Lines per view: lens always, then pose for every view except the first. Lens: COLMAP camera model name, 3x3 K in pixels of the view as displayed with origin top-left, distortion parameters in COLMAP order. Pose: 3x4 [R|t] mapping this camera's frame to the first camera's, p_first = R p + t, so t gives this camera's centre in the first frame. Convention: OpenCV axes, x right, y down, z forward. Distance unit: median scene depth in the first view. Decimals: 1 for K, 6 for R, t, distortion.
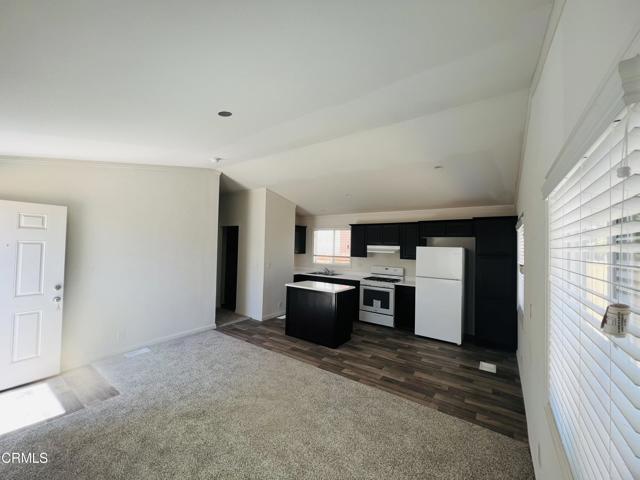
lens RADIAL K [[254.6, 0, 321.3], [0, 254.6, 242.3], [0, 0, 1]] dist [-0.000655, -0.000152]
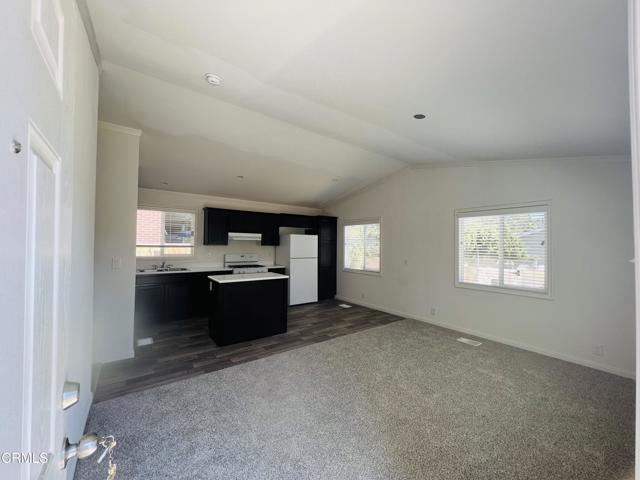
lens RADIAL K [[254.6, 0, 321.3], [0, 254.6, 242.3], [0, 0, 1]] dist [-0.000655, -0.000152]
pose [[0.304083, -0.007786, 0.952614, -0.705007], [-0.023742, 0.999594, 0.015749, 0.029953], [-0.952350, -0.027406, 0.303774, 0.452649]]
